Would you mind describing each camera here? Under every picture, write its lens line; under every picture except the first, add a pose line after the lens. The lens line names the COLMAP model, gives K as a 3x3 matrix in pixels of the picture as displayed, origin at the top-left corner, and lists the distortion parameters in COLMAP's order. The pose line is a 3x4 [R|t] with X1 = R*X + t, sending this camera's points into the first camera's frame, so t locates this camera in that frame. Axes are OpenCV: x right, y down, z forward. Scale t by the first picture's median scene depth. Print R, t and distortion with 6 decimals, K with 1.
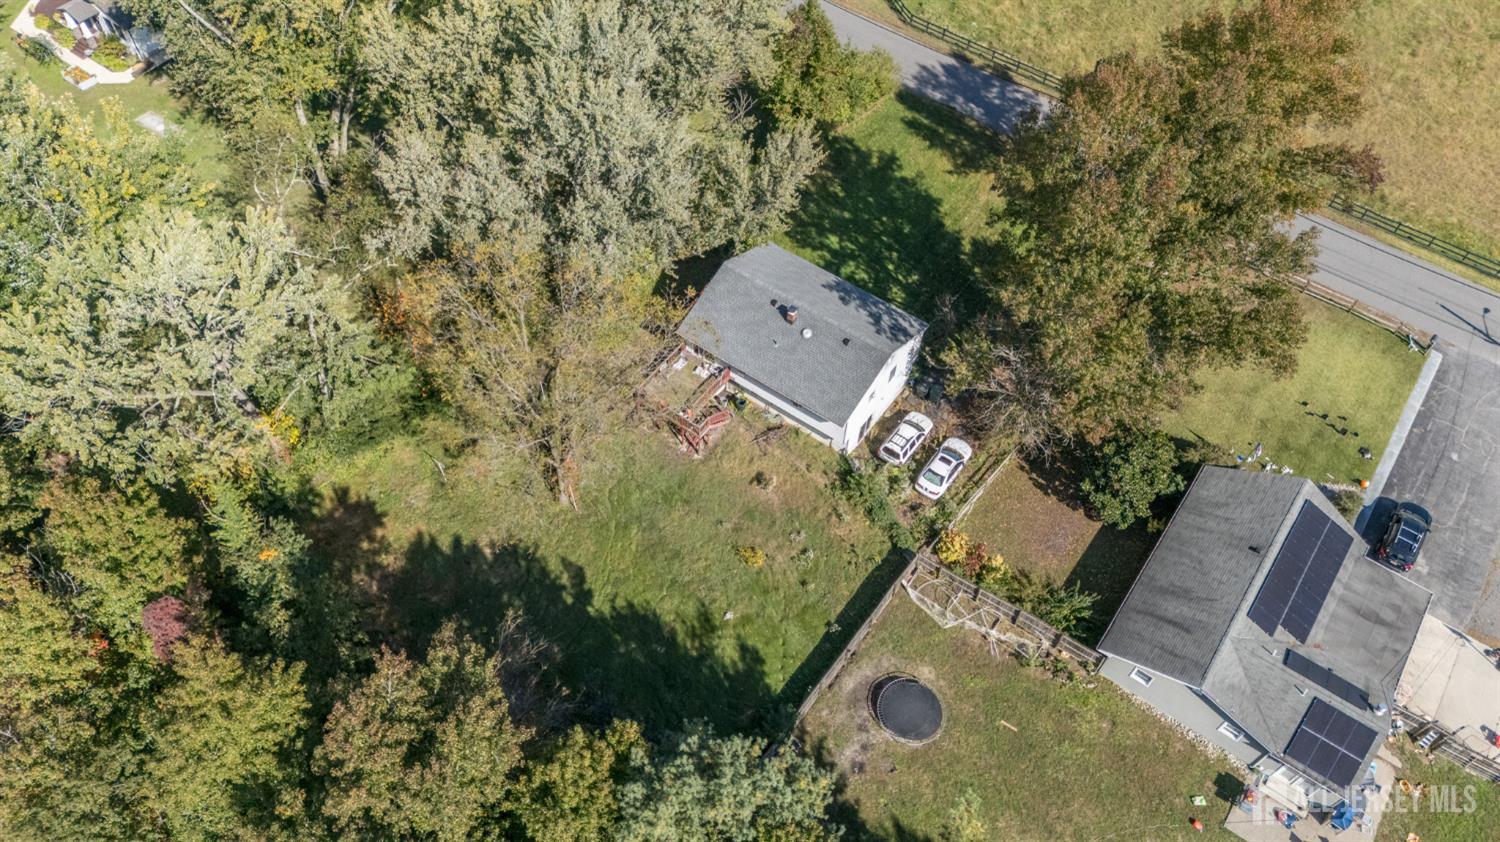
lens RADIAL K [[1054.4, 0, 750.0], [0, 1054.4, 421.0], [0, 0, 1]] dist [0.195000, -0.500877]
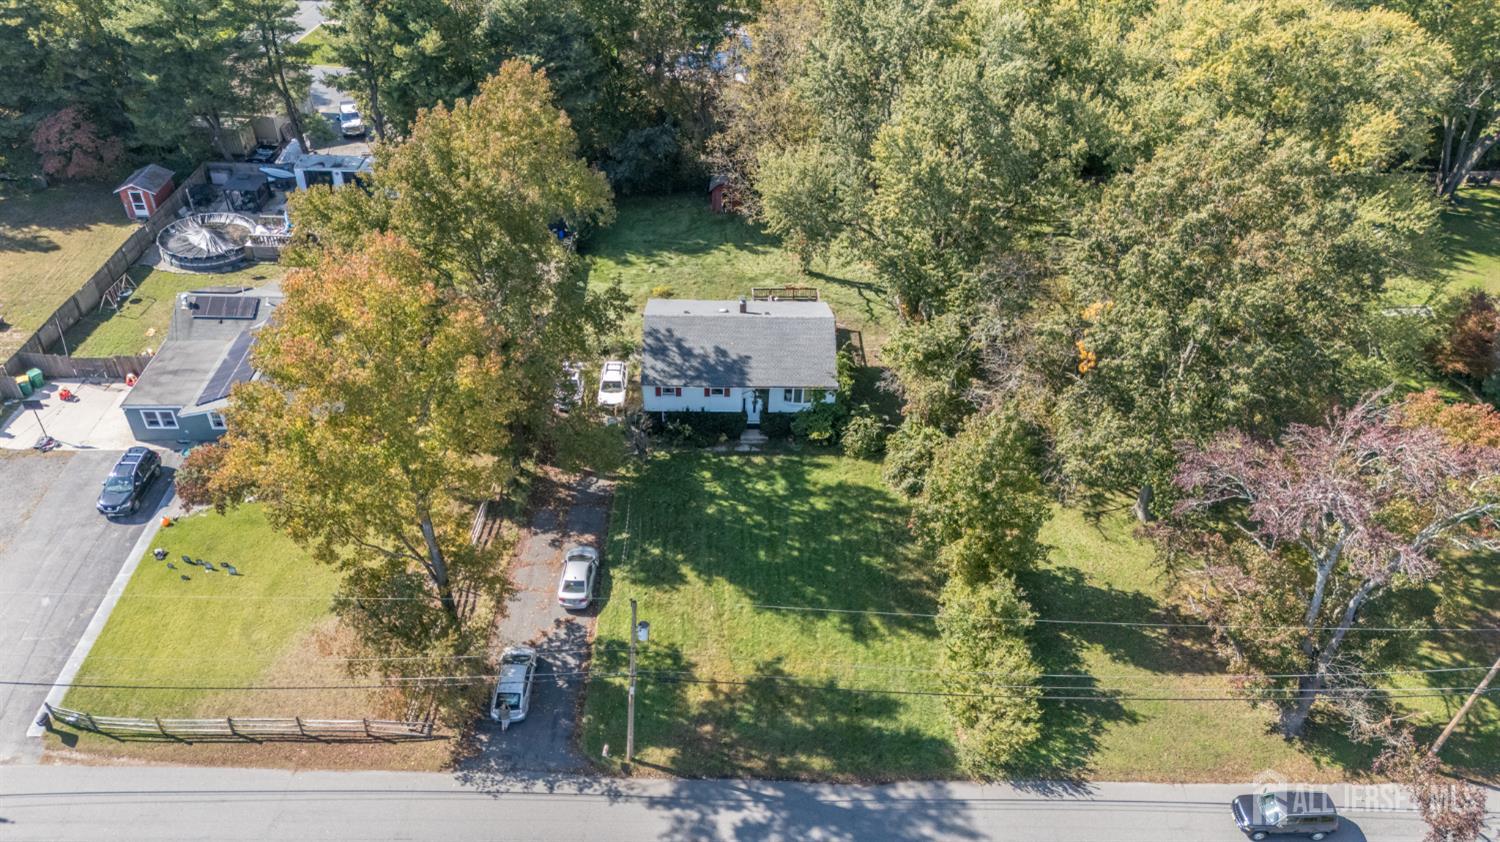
lens RADIAL K [[1084.3, 0, 750.0], [0, 1084.3, 421.0], [0, 0, 1]] dist [0.077315, -0.091710]
pose [[-0.795438, 0.343531, -0.499264, 0.630831], [-0.511558, 0.061108, 0.857073, -1.051457], [0.324940, 0.937151, 0.127128, 0.971954]]
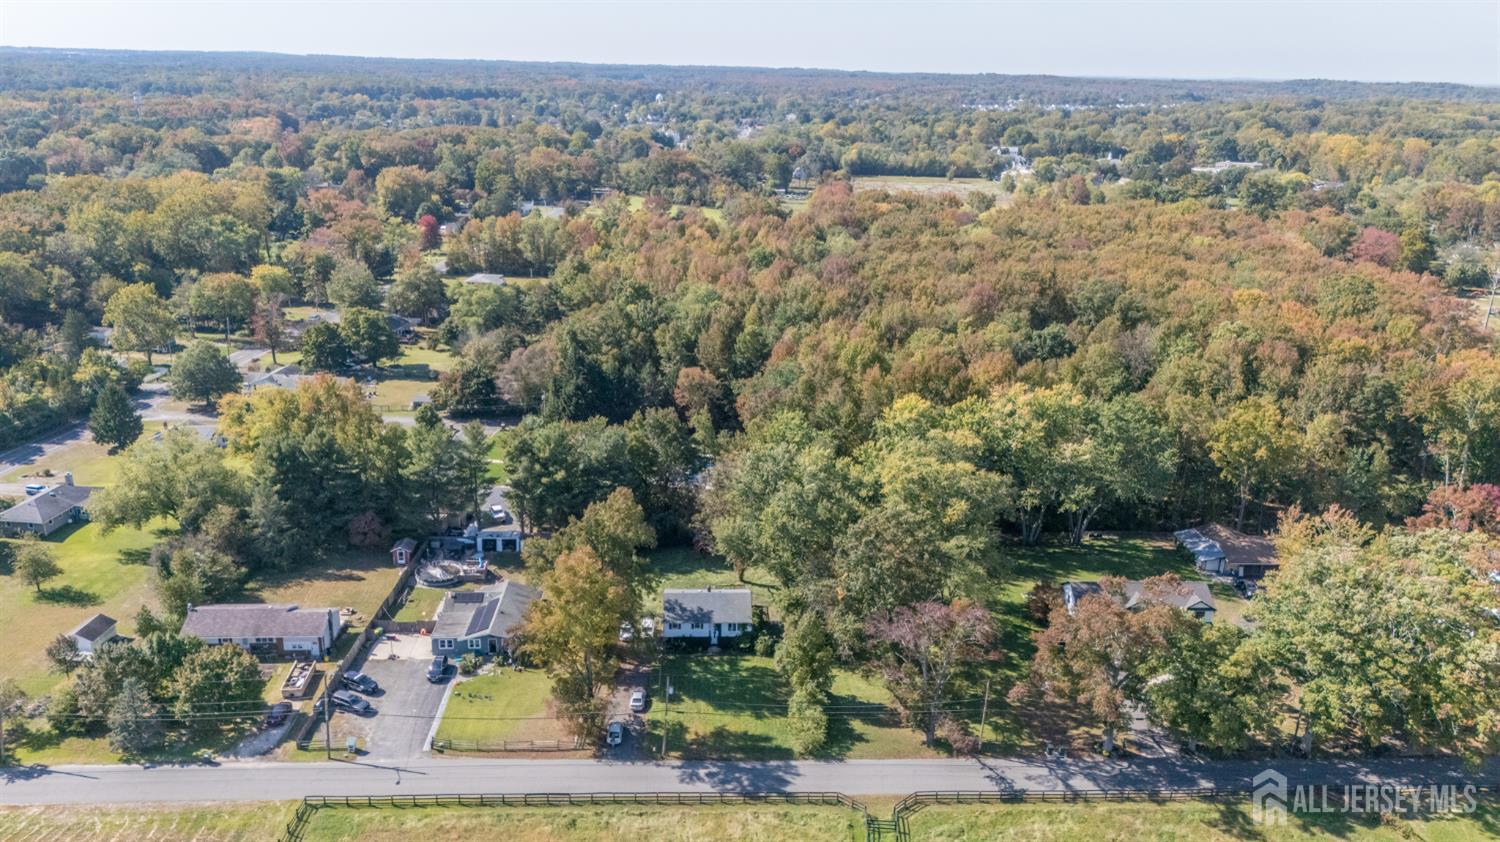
lens RADIAL K [[1084.3, 0, 750.0], [0, 1084.3, 421.0], [0, 0, 1]] dist [0.077315, -0.091710]
pose [[-0.779109, 0.162271, -0.605523, 1.379078], [-0.523924, 0.361842, 0.771086, -2.158901], [0.344229, 0.918008, -0.196897, 1.164281]]
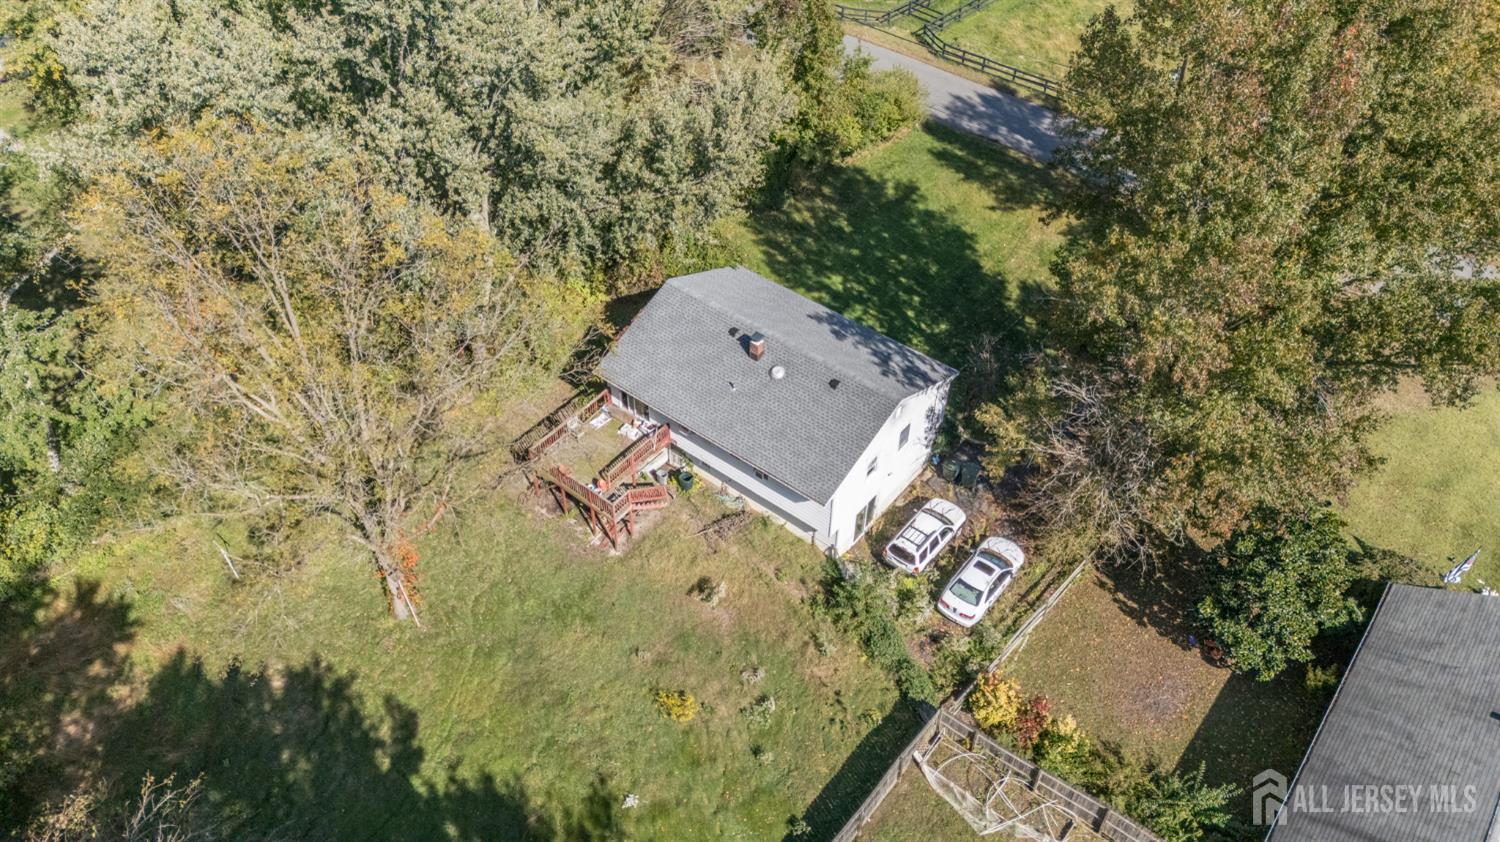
lens RADIAL K [[1084.3, 0, 750.0], [0, 1084.3, 421.0], [0, 0, 1]] dist [0.077315, -0.091710]
pose [[0.998864, 0.024411, -0.040920, 0.064297], [-0.030456, 0.987552, -0.154315, 0.056342], [0.036643, 0.155386, 0.987174, 0.312482]]
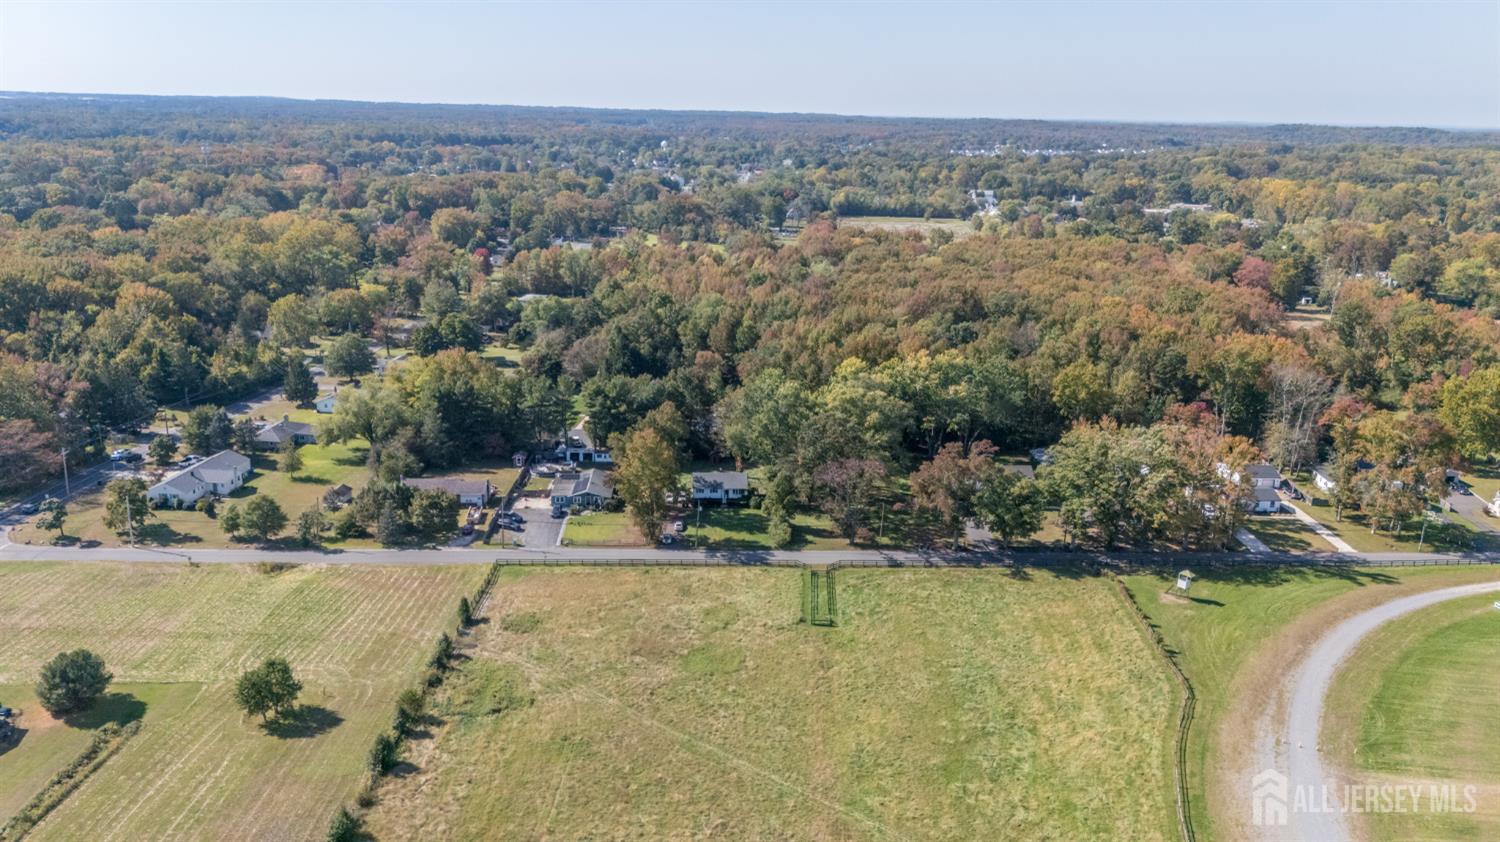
lens RADIAL K [[1084.3, 0, 750.0], [0, 1084.3, 421.0], [0, 0, 1]] dist [0.077315, -0.091710]
pose [[-0.778865, 0.140428, -0.611269, 2.297775], [-0.524094, 0.389641, 0.757301, -3.154380], [0.344522, 0.910198, -0.229880, 1.761750]]
